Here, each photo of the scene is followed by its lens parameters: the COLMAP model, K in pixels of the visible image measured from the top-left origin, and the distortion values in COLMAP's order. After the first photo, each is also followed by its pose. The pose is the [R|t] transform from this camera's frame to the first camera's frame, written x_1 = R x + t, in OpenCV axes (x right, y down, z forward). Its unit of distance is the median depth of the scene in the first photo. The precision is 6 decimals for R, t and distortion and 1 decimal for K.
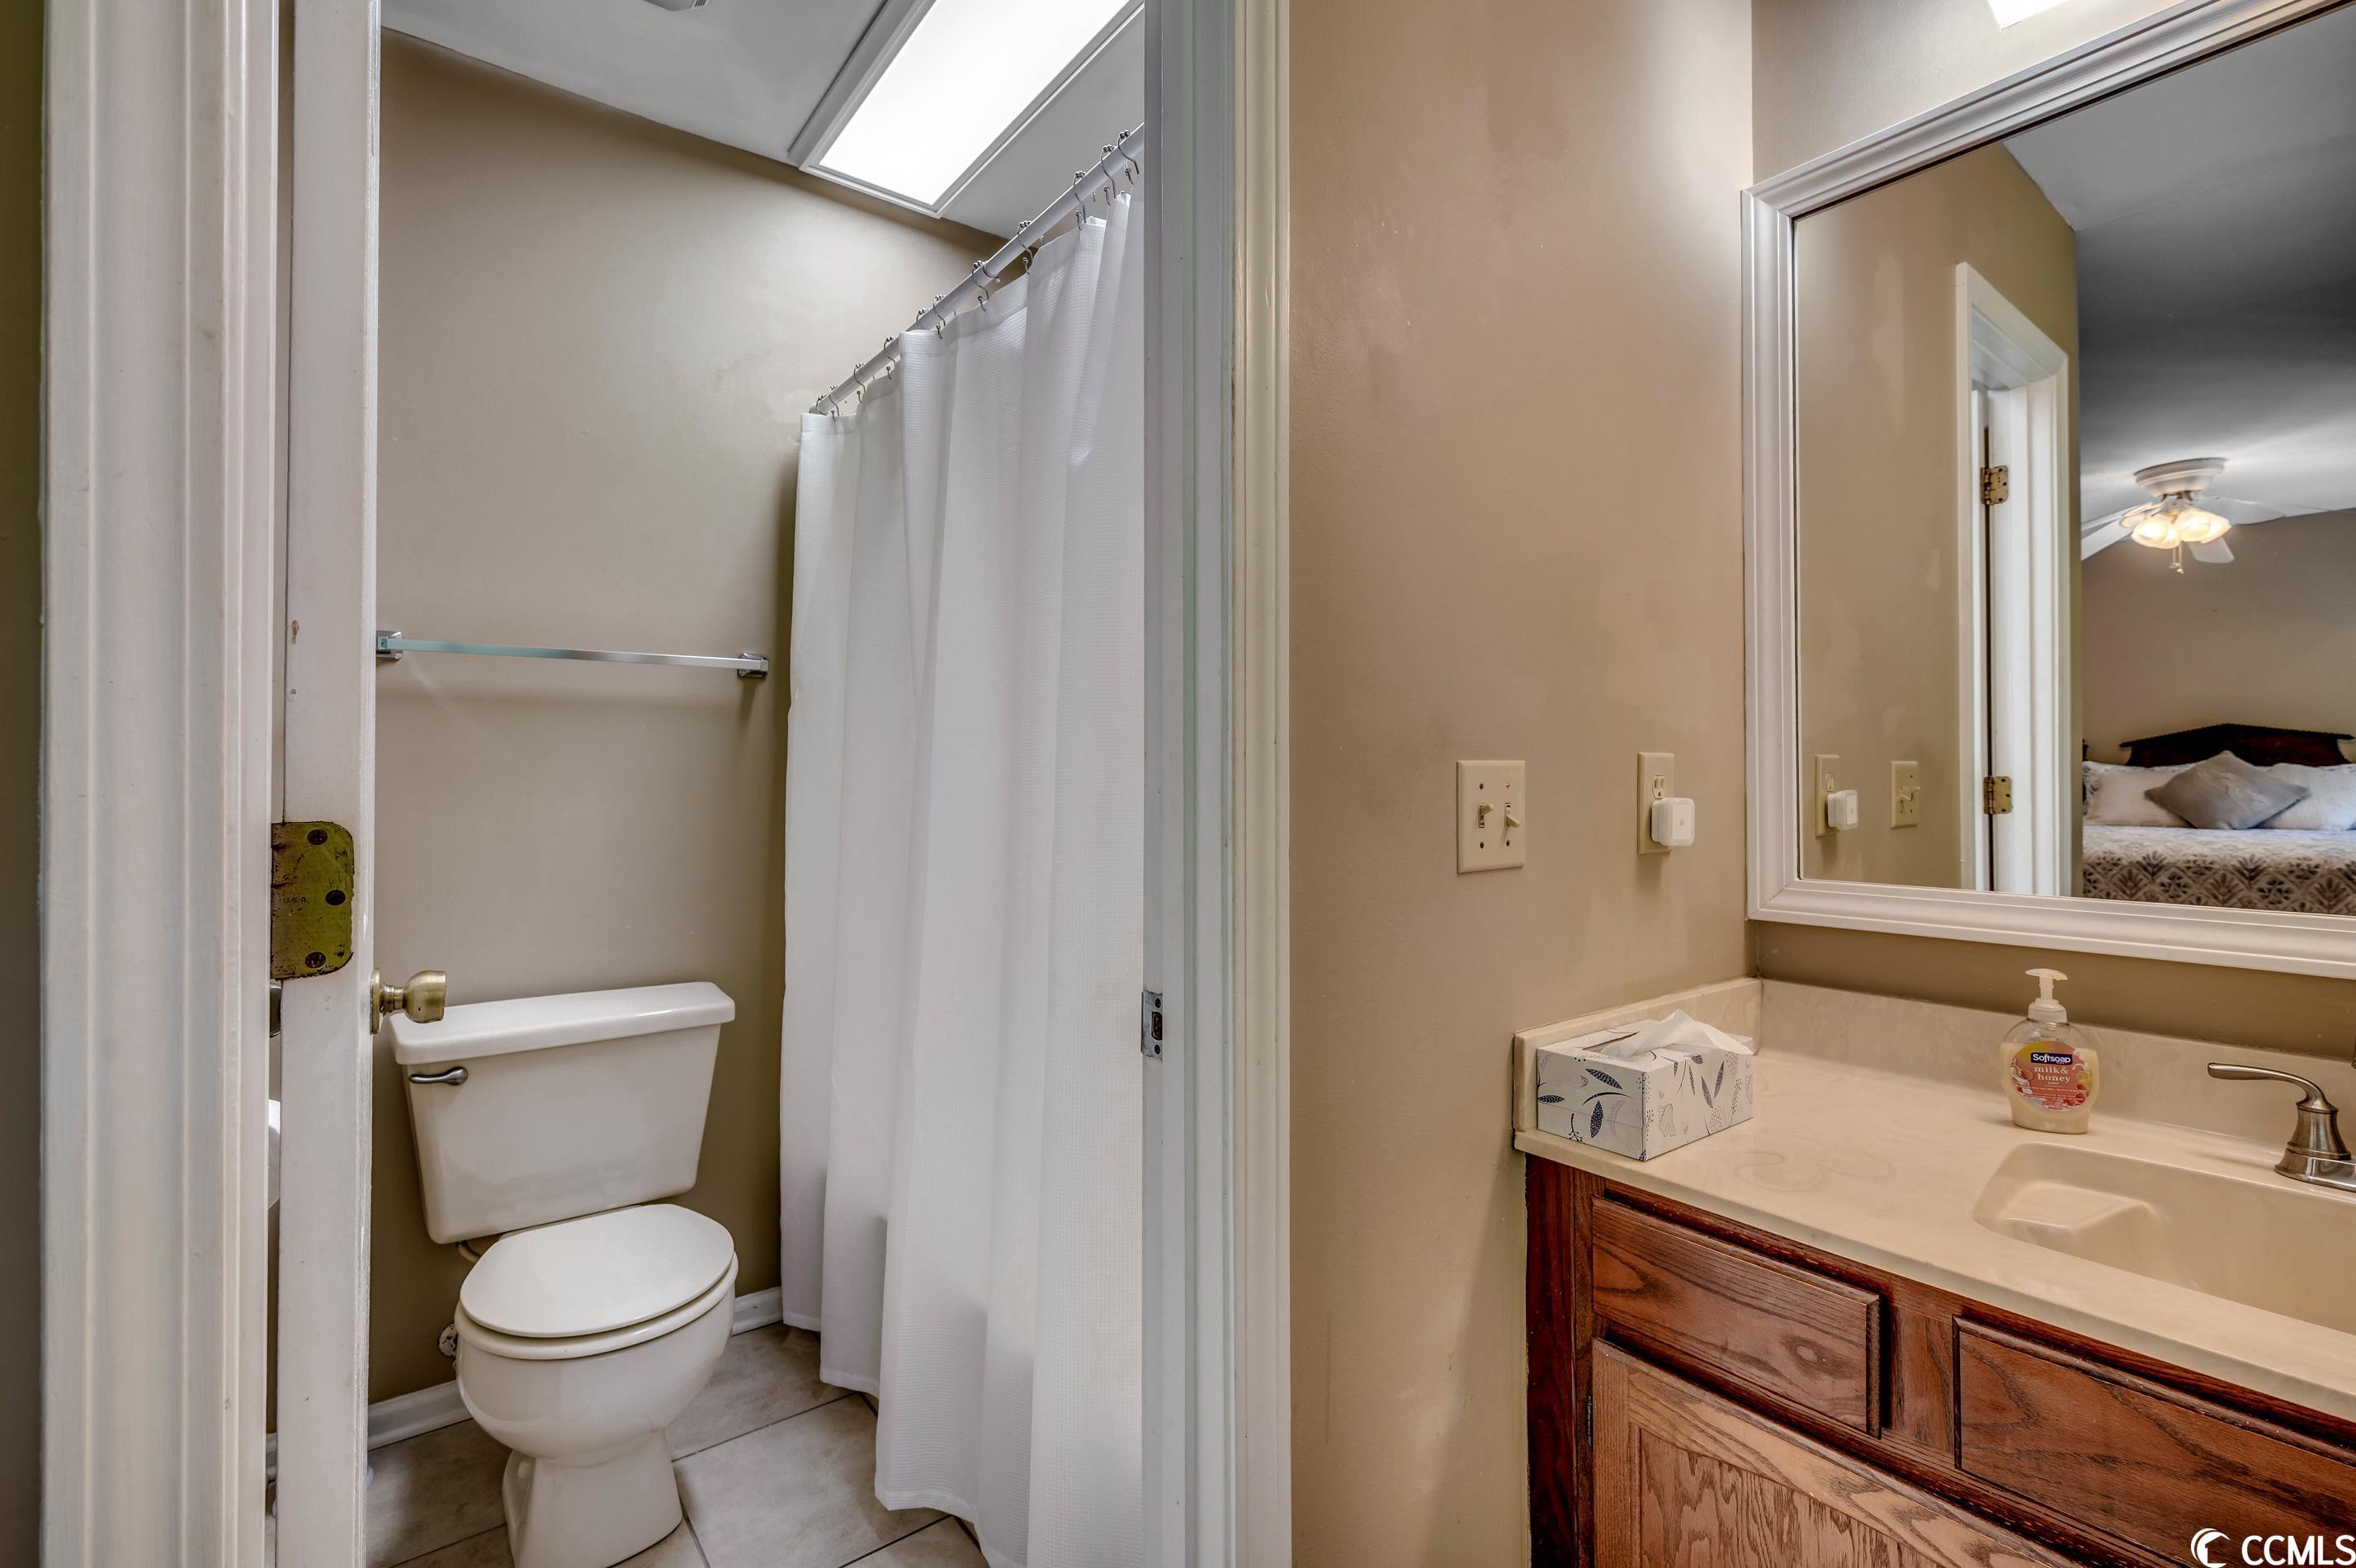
lens RADIAL K [[1052.7, 0, 1176.2], [0, 1052.7, 771.2], [0, 0, 1]] dist [0.002707, 0.000682]
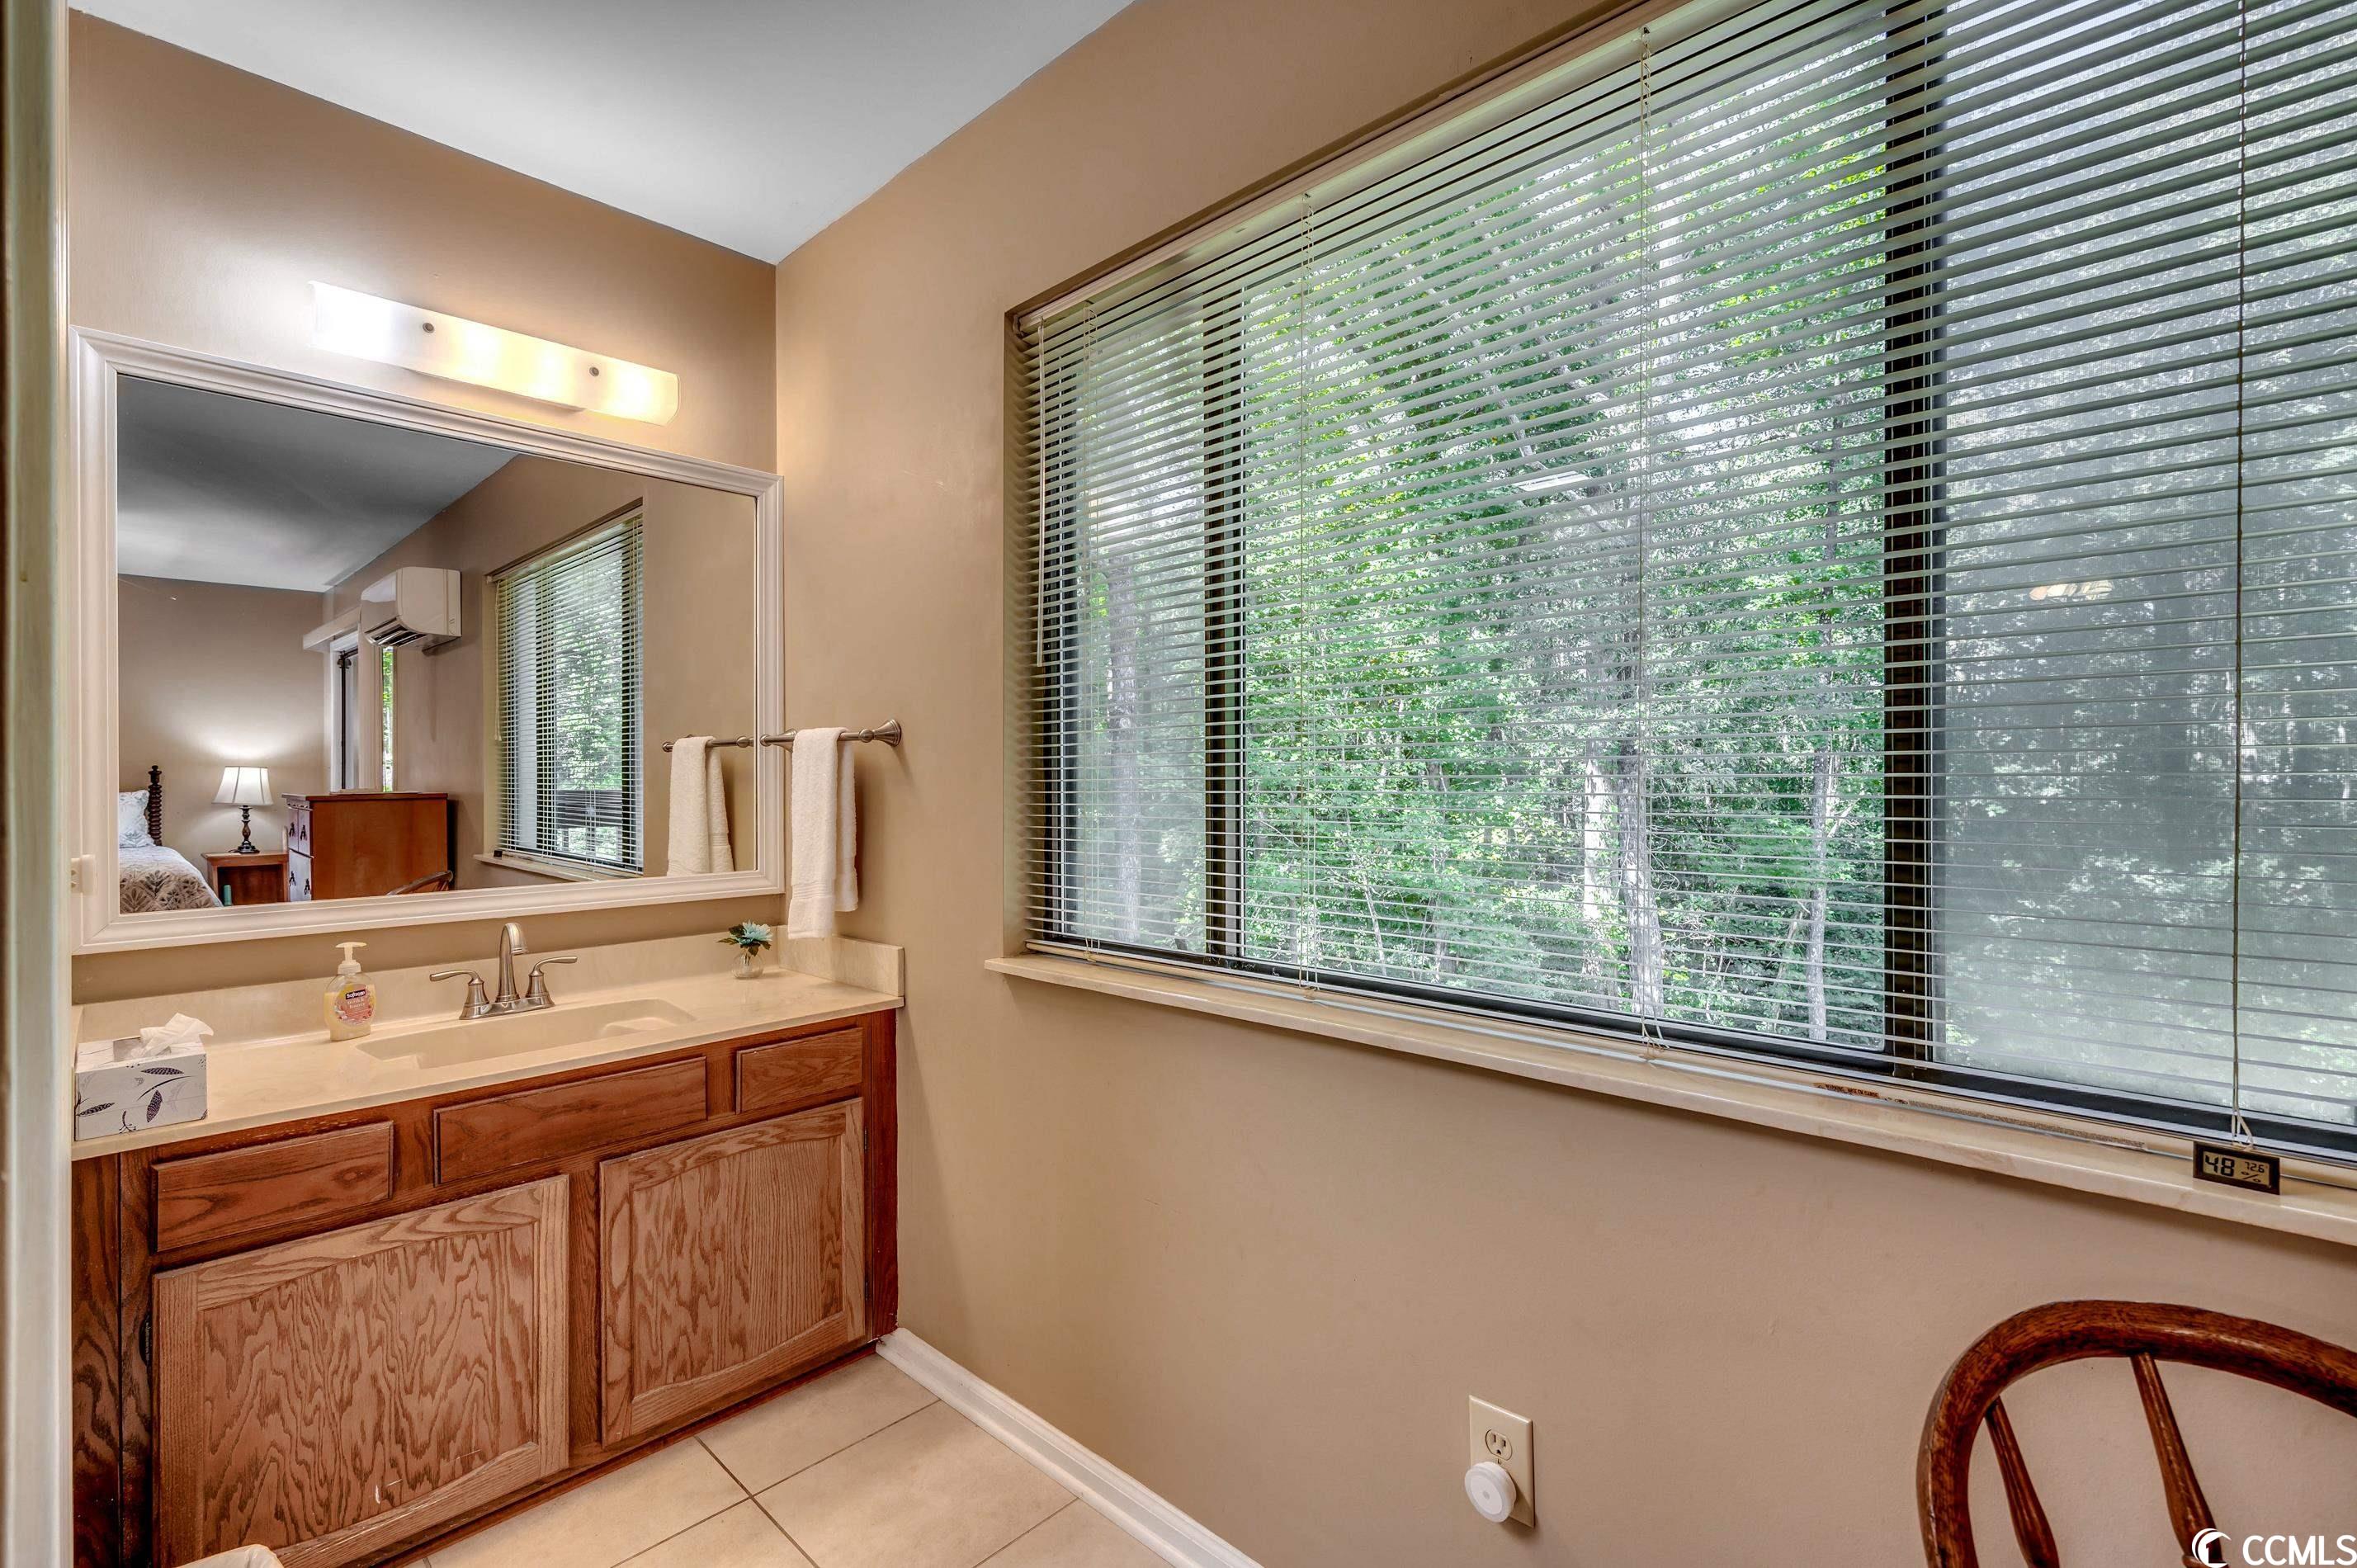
lens RADIAL K [[1039.3, 0, 1187.4], [0, 1039.3, 785.2], [0, 0, 1]] dist [0.000001, -0.000050]
pose [[-0.166946, 0.004210, 0.985957, -1.132991], [-0.001212, 0.999989, -0.004475, -0.063881], [-0.985965, -0.001942, -0.166939, -0.043748]]
